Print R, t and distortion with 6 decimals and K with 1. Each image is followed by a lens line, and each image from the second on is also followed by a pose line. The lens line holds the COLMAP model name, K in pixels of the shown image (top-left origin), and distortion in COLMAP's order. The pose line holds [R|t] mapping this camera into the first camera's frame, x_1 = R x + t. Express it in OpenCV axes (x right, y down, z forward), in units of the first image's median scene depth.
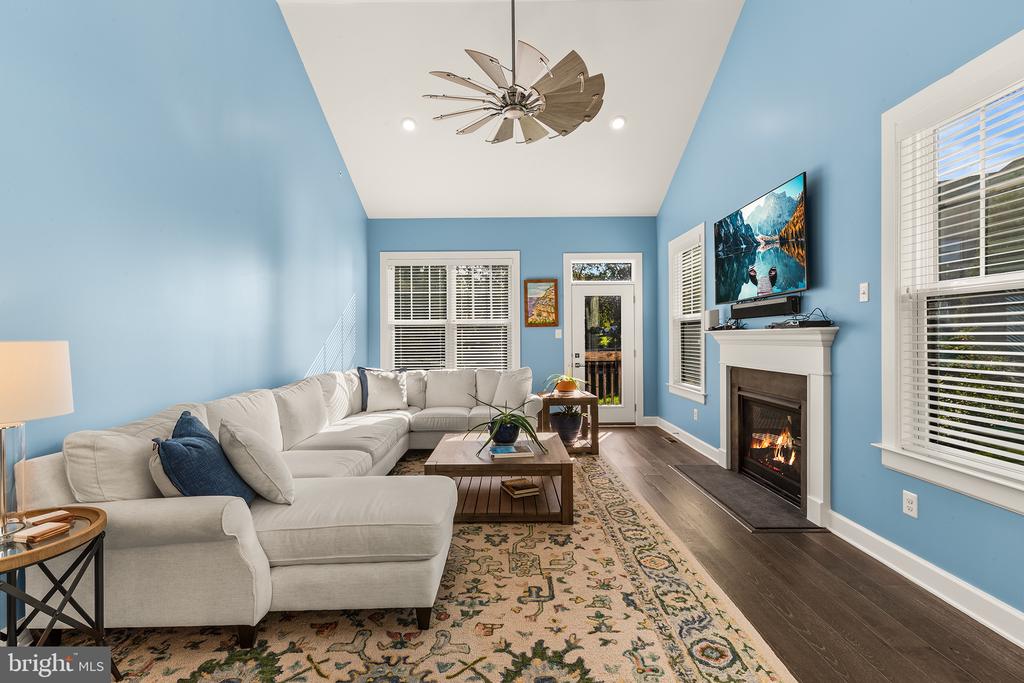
lens RADIAL K [[464.2, 0, 512.4], [0, 464.2, 337.5], [0, 0, 1]] dist [0.005073, -0.001079]
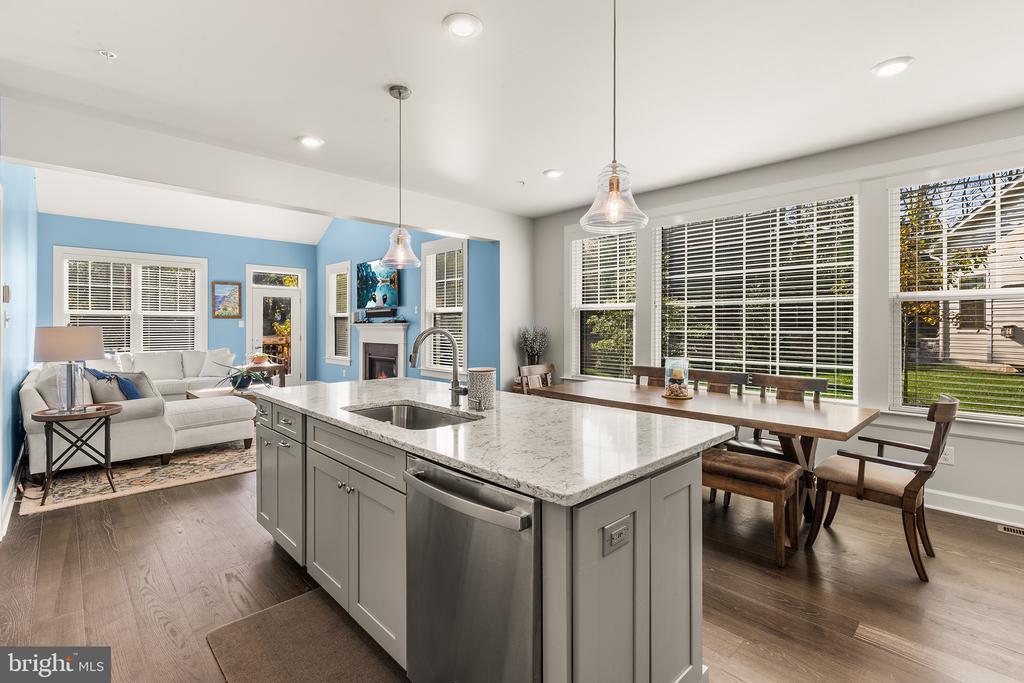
lens RADIAL K [[464.2, 0, 514.0], [0, 464.2, 327.6], [0, 0, 1]] dist [0.005073, -0.001079]
pose [[0.720744, 0.005604, 0.693179, -0.396291], [-0.005372, 0.999982, -0.002499, 0.002756], [-0.693181, -0.001922, 0.720761, -0.766787]]
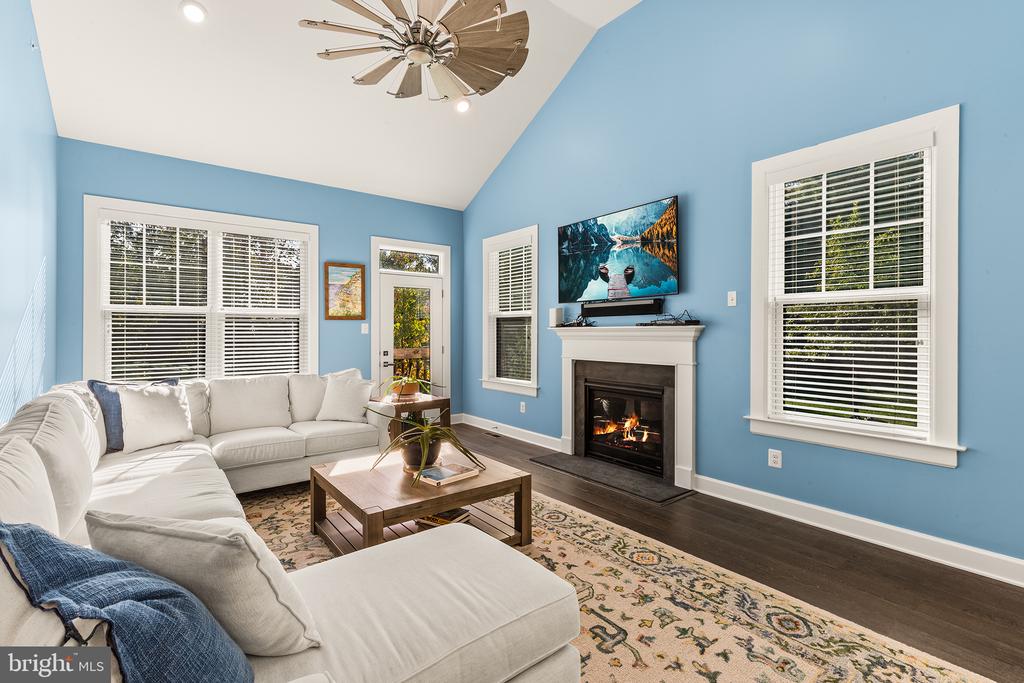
lens RADIAL K [[464.2, 0, 514.0], [0, 464.2, 333.7], [0, 0, 1]] dist [0.005073, -0.001079]
pose [[0.792403, 0.004721, 0.609979, -0.312676], [-0.004376, 0.999988, -0.002055, 0.002851], [-0.609982, -0.001041, 0.792415, 0.224265]]
